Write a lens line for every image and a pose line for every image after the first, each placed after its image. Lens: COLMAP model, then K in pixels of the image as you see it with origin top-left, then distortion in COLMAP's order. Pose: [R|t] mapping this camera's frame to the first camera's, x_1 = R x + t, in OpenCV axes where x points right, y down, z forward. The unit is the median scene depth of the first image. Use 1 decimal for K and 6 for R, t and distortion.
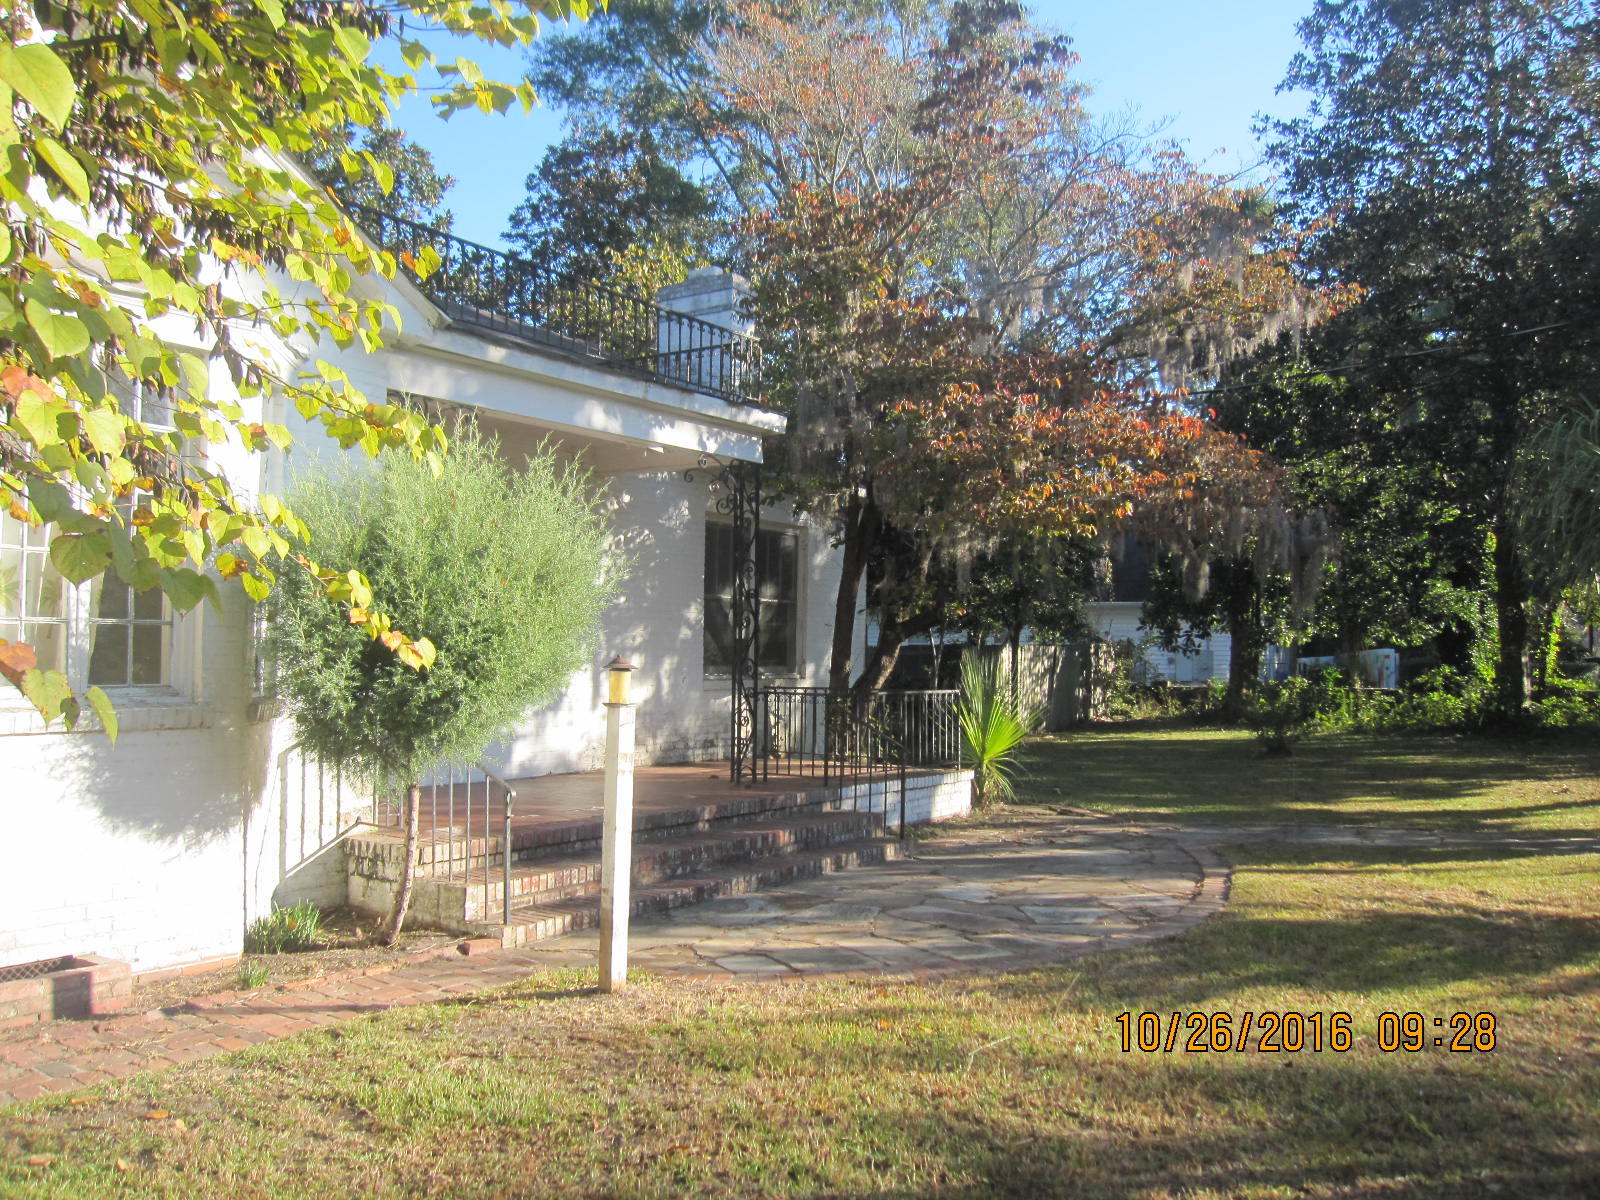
lens RADIAL K [[1297.1, 0, 800.9], [0, 1297.1, 604.7], [0, 0, 1]] dist [-0.060944, 0.023769]
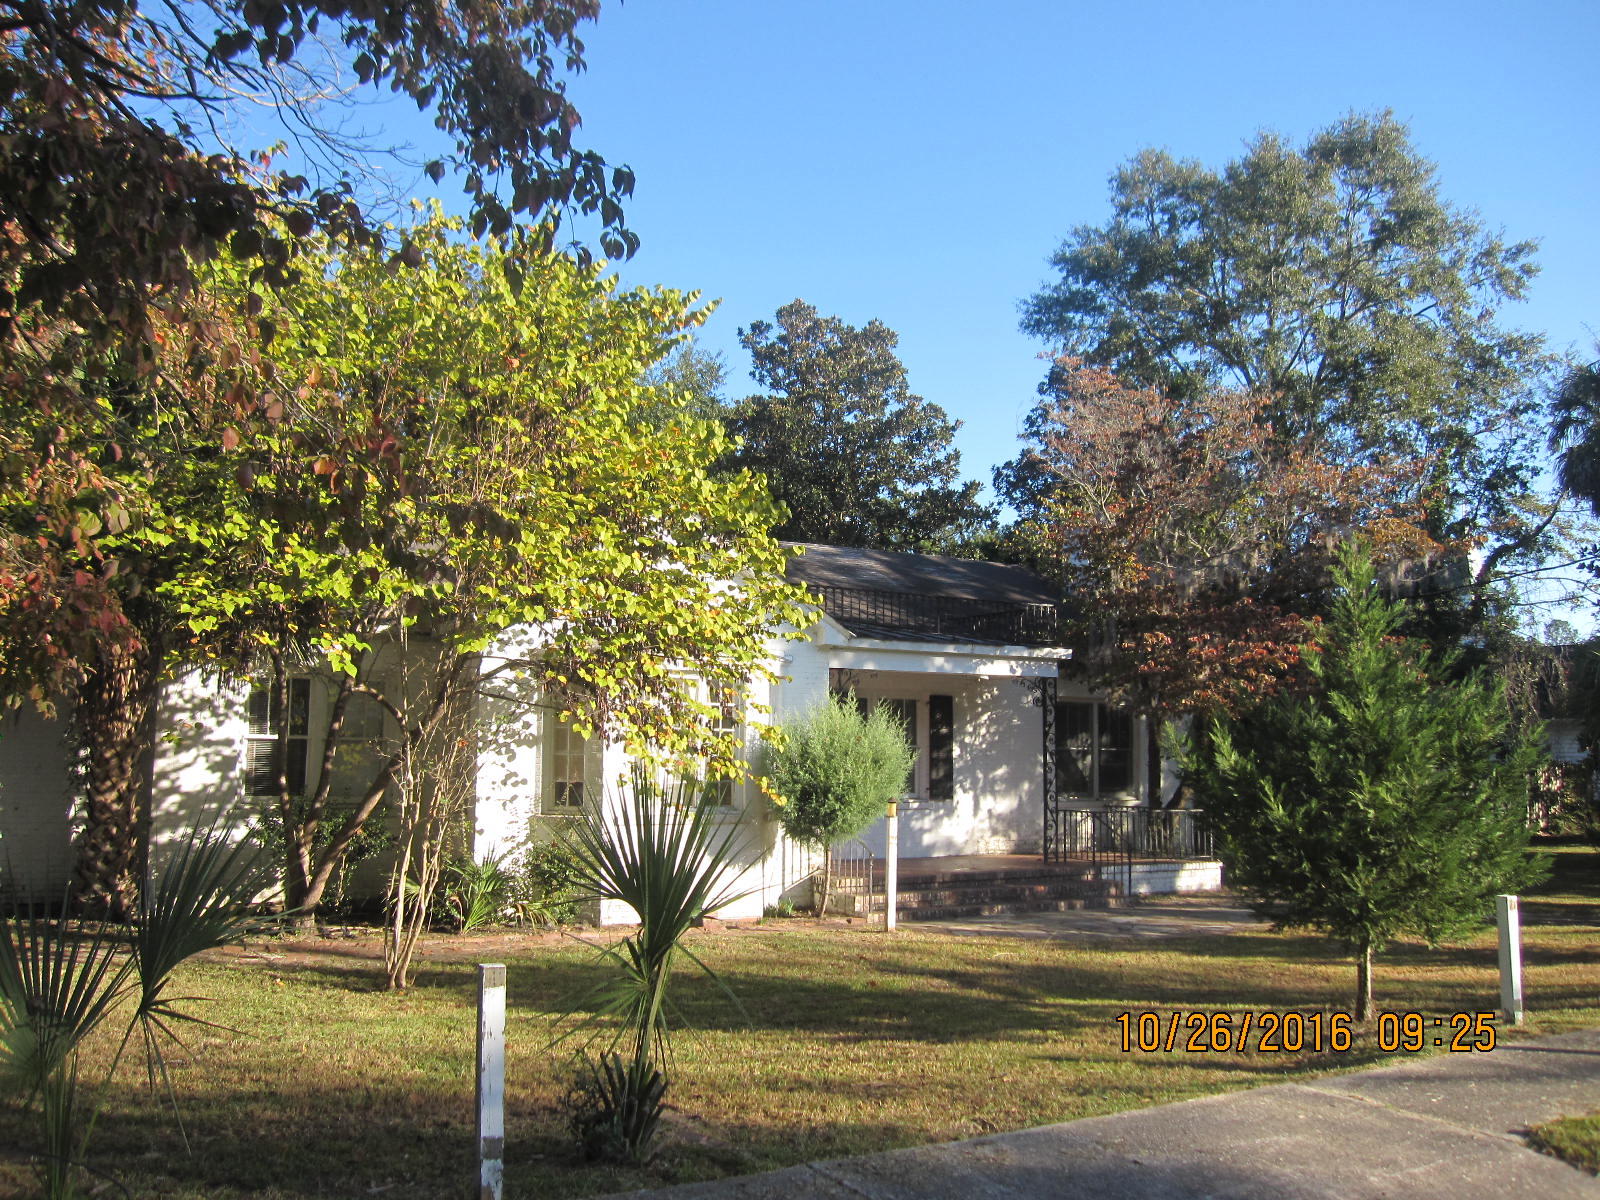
lens RADIAL K [[1297.1, 0, 800.7], [0, 1297.1, 599.4], [0, 0, 1]] dist [-0.060944, 0.023769]
pose [[0.892687, -0.049693, -0.447930, 0.478580], [0.013024, 0.996332, -0.084578, -0.075449], [0.450490, 0.069668, 0.890059, -0.754221]]
